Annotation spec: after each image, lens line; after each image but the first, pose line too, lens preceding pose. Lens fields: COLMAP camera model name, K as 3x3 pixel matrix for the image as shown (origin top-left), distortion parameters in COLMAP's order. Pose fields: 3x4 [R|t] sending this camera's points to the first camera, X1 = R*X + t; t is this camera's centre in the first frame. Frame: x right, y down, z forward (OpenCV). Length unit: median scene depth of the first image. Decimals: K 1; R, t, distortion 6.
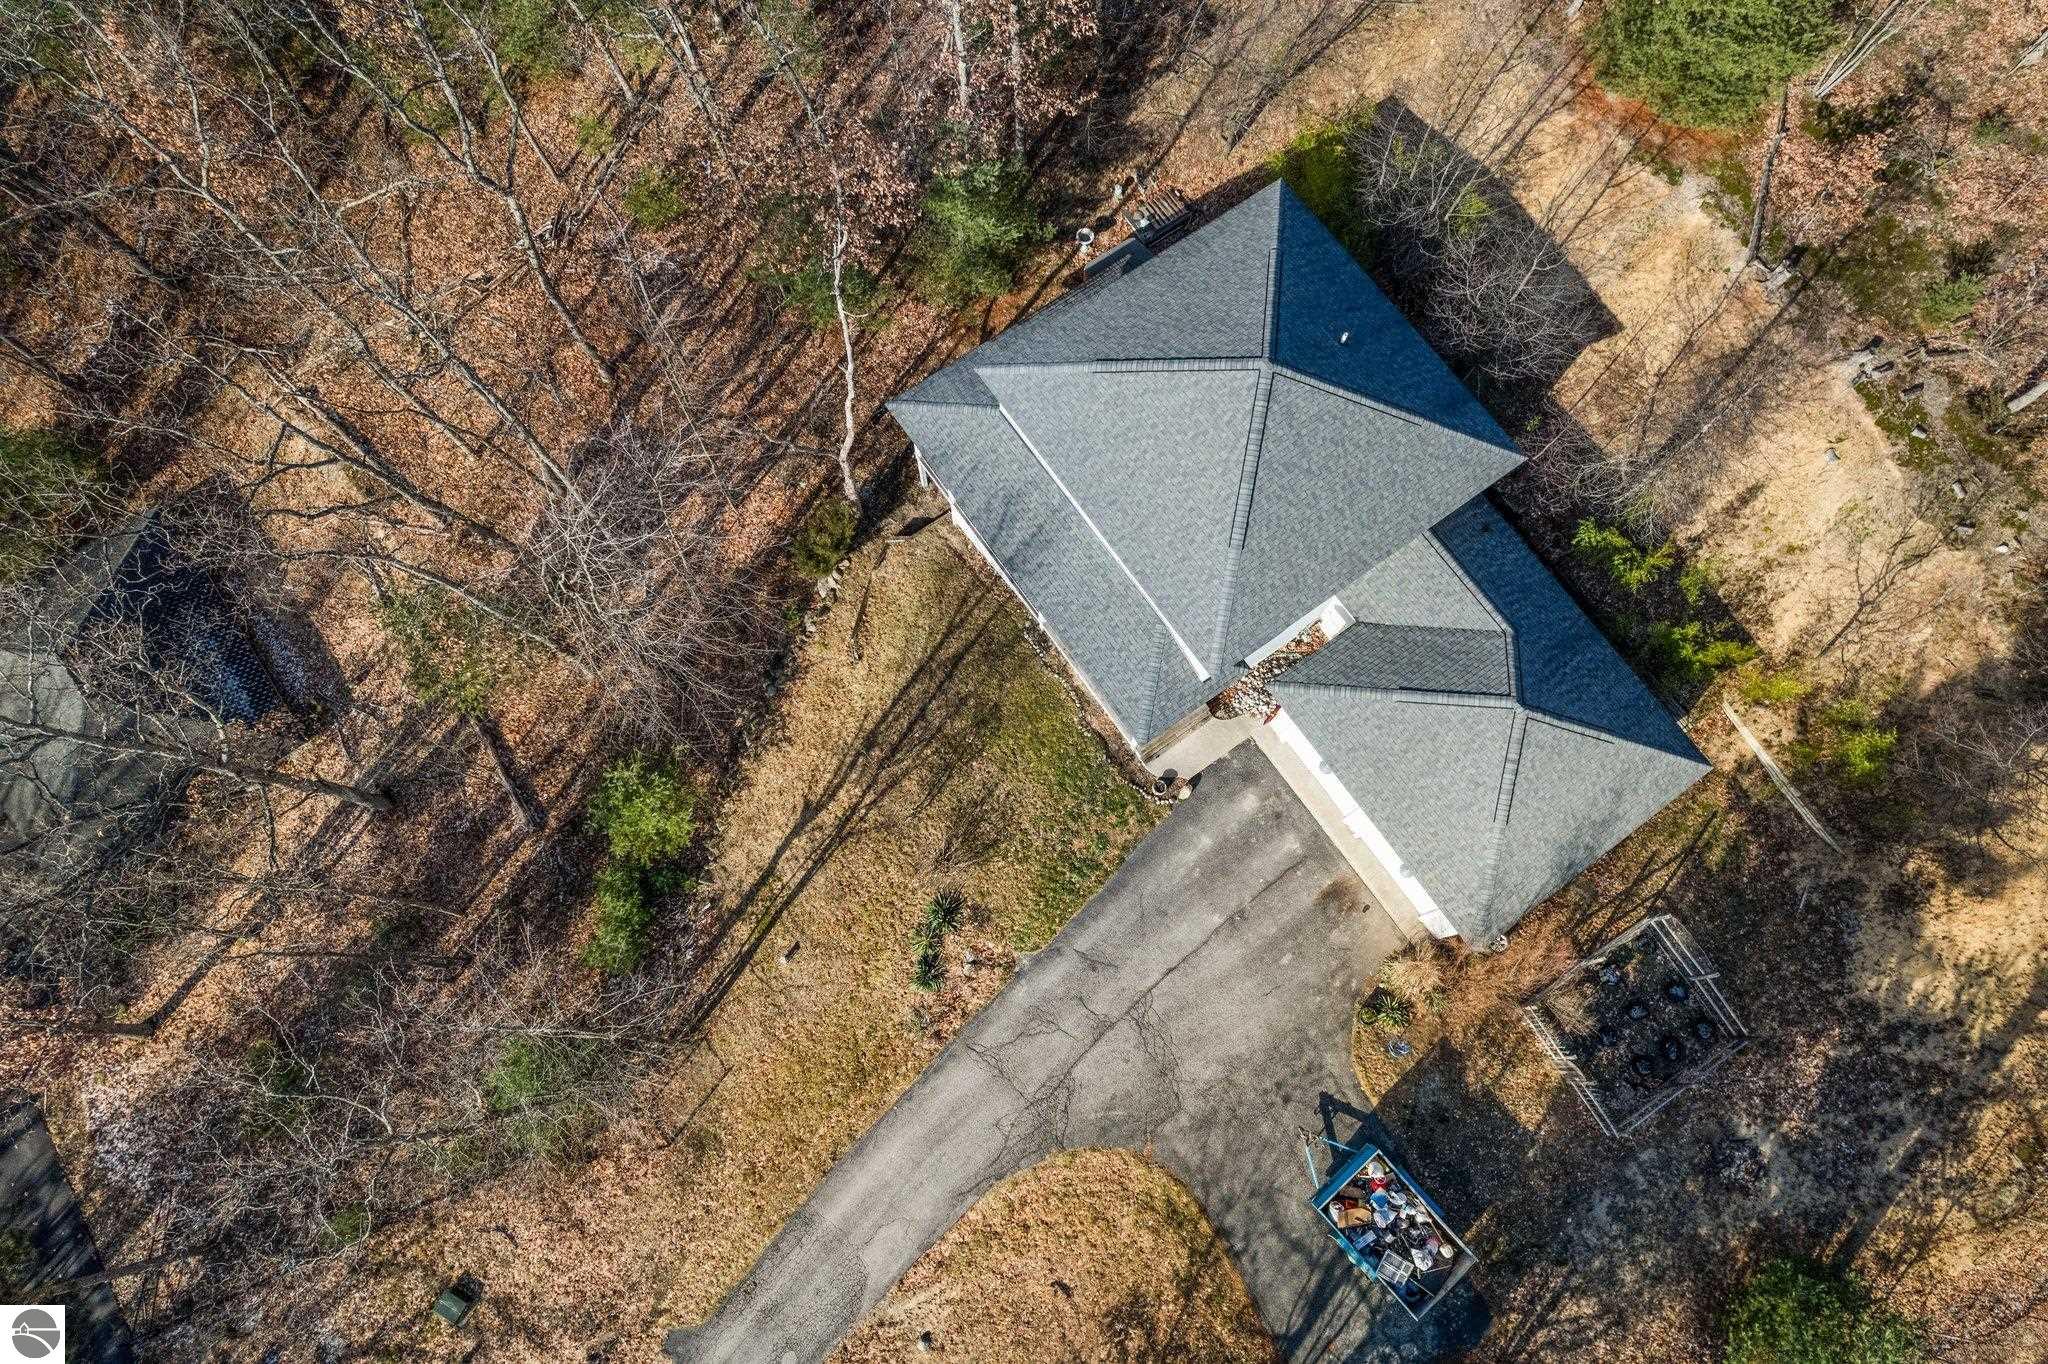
lens RADIAL K [[1320.2, 0, 1029.4], [0, 1320.2, 683.6], [0, 0, 1]] dist [-0.076809, 0.071777]
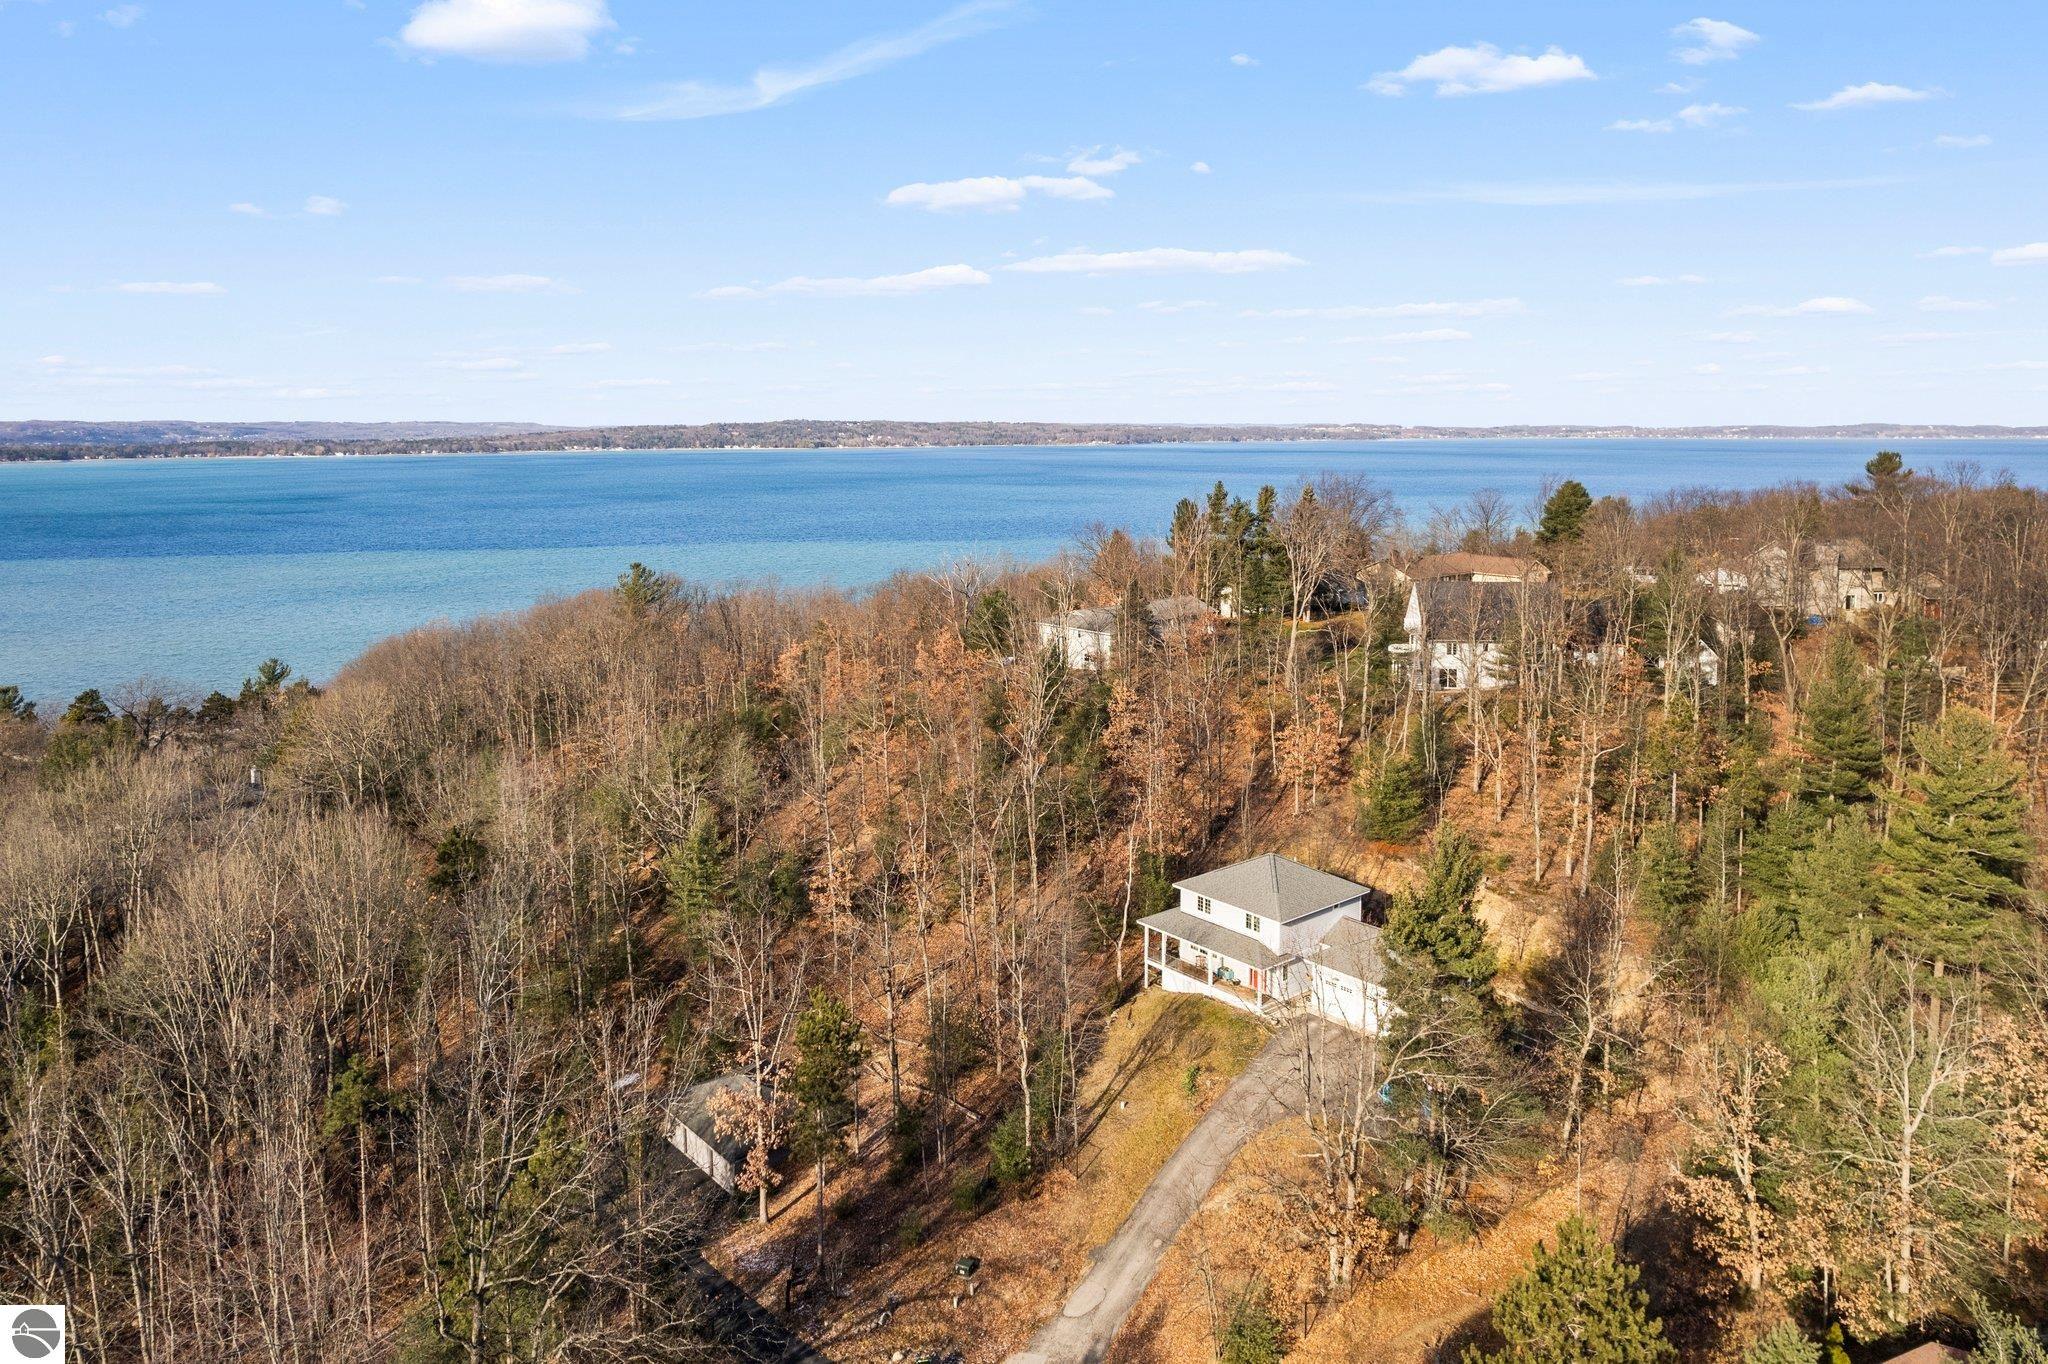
lens RADIAL K [[1320.2, 0, 1029.4], [0, 1320.2, 683.6], [0, 0, 1]] dist [-0.076809, 0.071777]
pose [[0.996480, -0.037252, 0.075099, -0.488794], [0.083827, 0.434031, -0.896990, 1.875275], [0.000820, 0.900128, 0.435626, -0.566514]]
